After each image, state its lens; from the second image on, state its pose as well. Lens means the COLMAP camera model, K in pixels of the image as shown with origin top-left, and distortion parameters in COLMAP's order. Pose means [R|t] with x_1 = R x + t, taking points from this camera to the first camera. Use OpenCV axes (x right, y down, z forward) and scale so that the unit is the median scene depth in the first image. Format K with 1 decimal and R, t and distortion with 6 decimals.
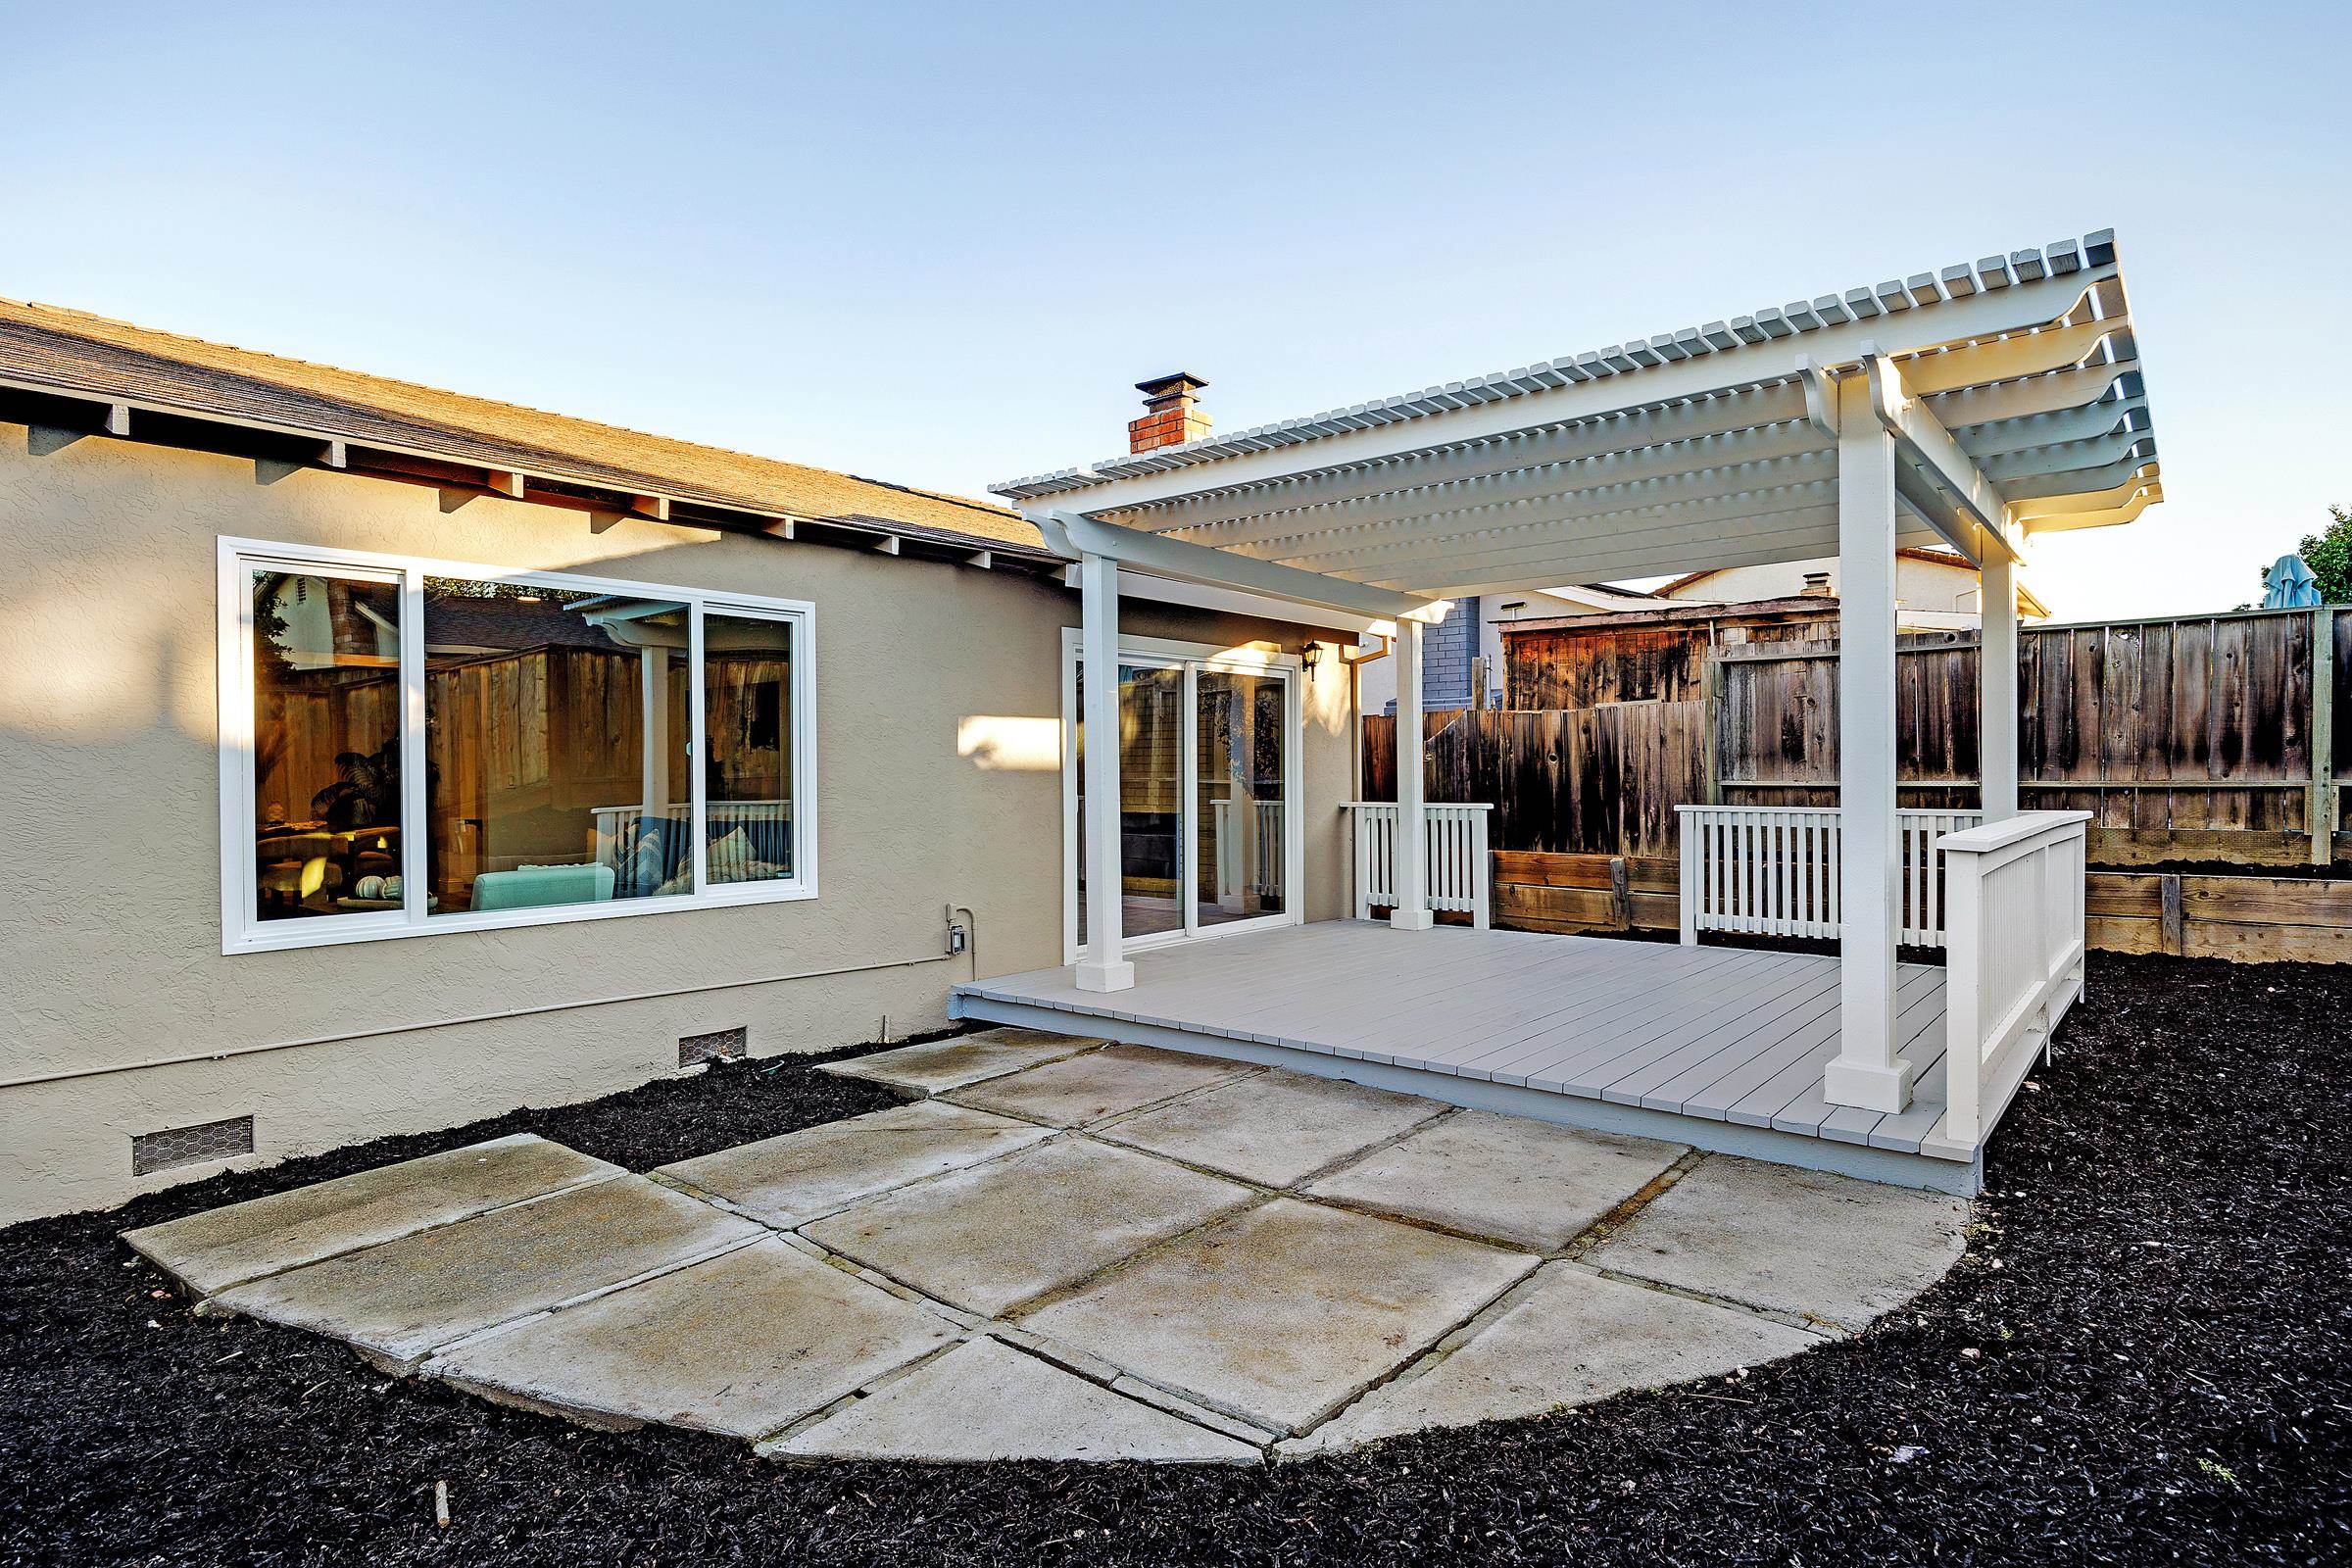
lens RADIAL K [[1232.8, 0, 1190.4], [0, 1232.8, 778.3], [0, 0, 1]] dist [0.001949, 0.000142]
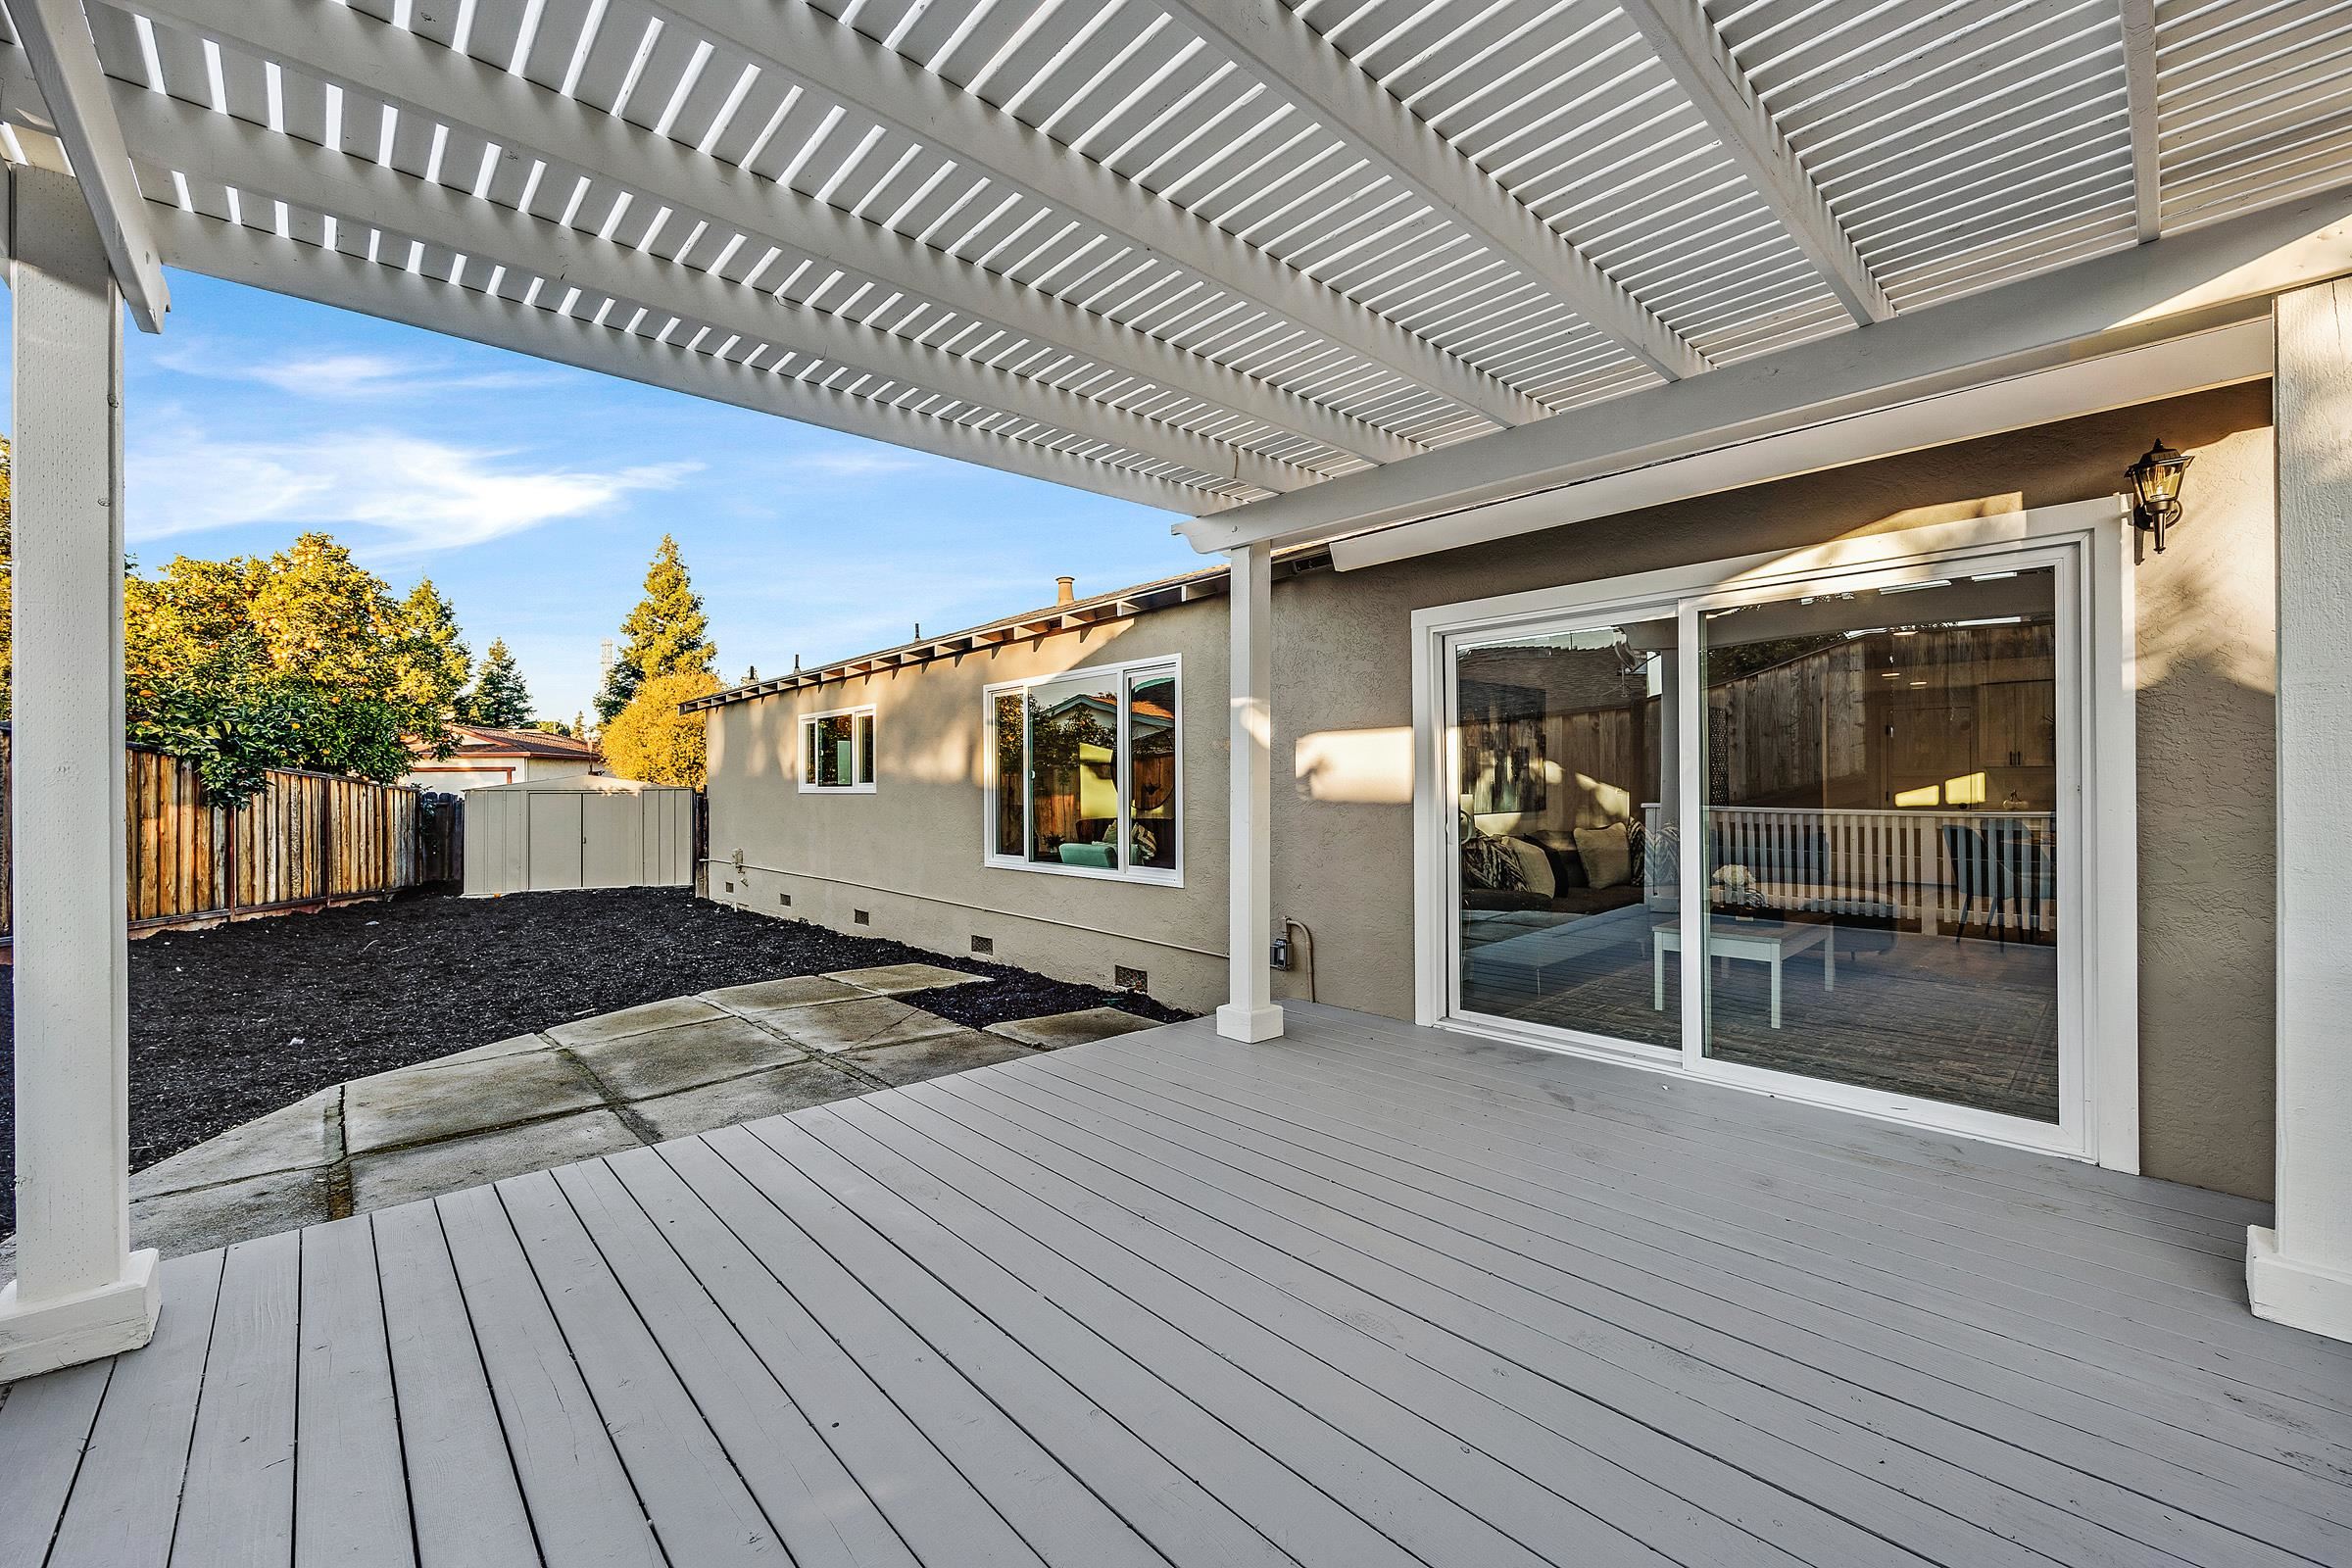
lens RADIAL K [[948.0, 0, 1174.3], [0, 948.0, 783.8], [0, 0, 1]] dist [0.001771, 0.000259]
pose [[-0.137680, 0.006273, -0.990457, 0.490108], [0.001871, 0.999980, 0.006073, -0.012373], [0.990475, -0.001017, -0.137689, 0.835650]]
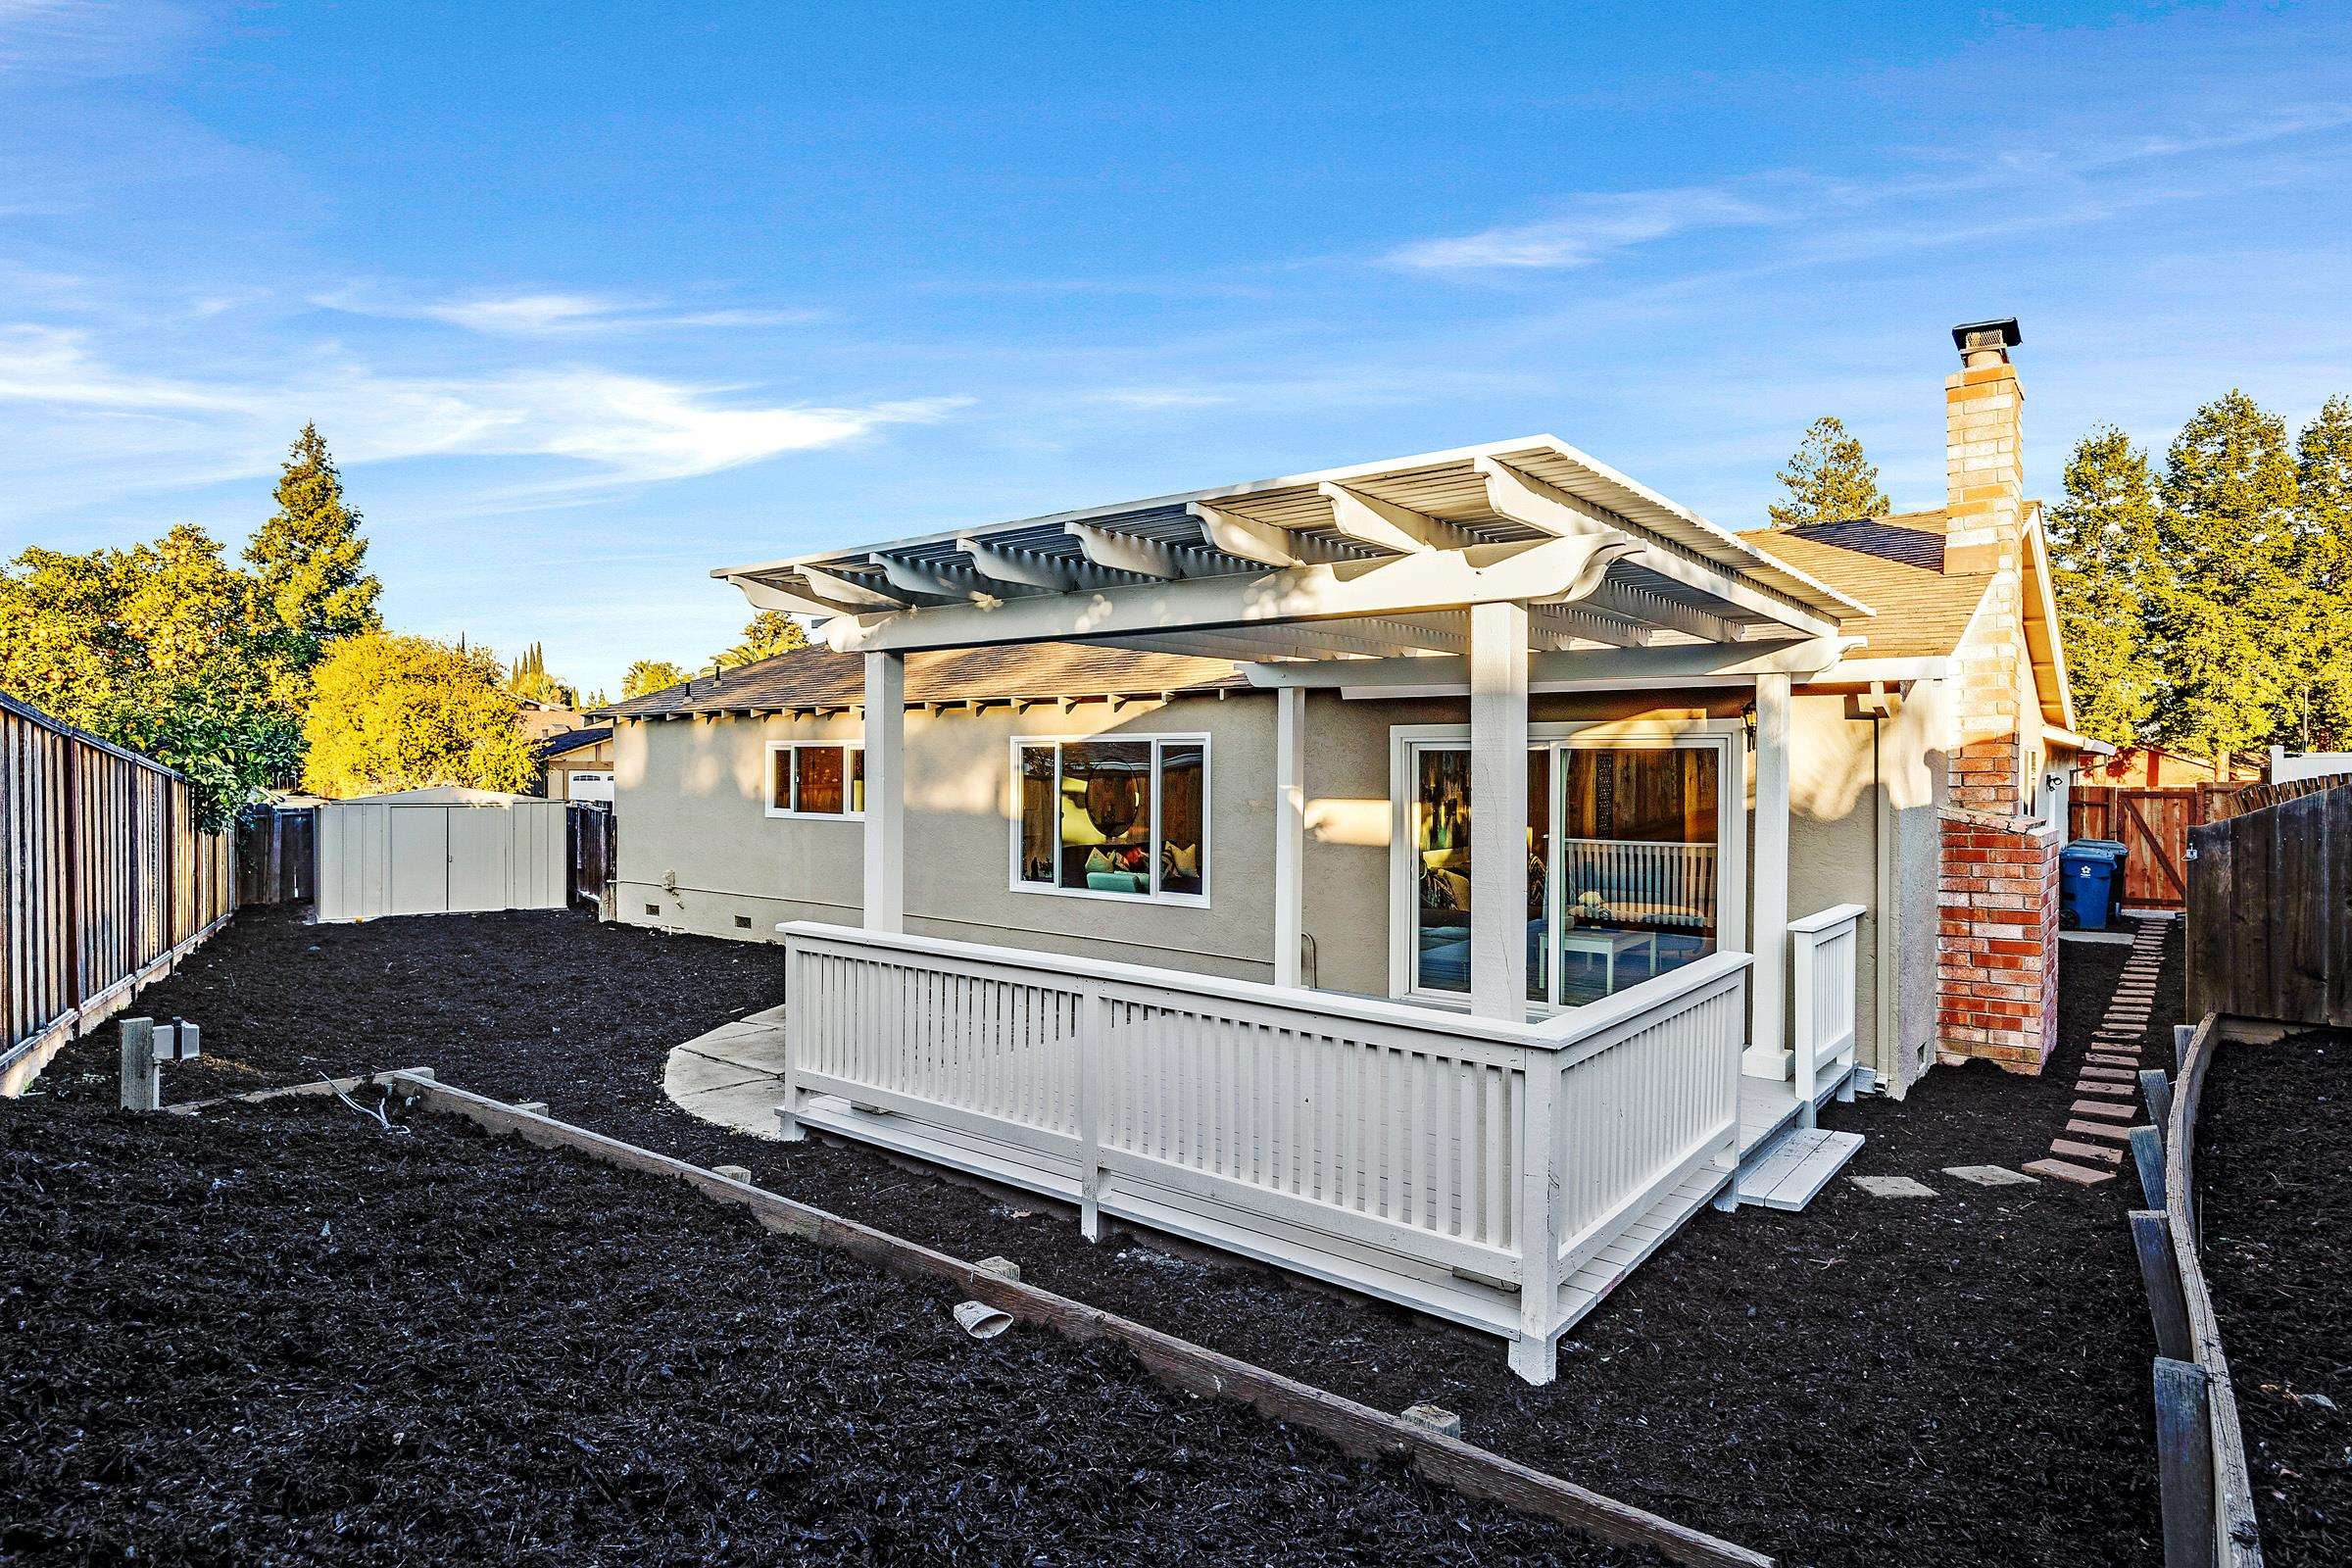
lens RADIAL K [[1232.8, 0, 1190.4], [0, 1232.8, 778.3], [0, 0, 1]] dist [0.001949, 0.000142]
pose [[0.026032, 0.011530, -0.999595, 1.010101], [-0.011706, 0.999868, 0.011228, -0.073148], [0.999593, 0.011409, 0.026163, 0.690638]]
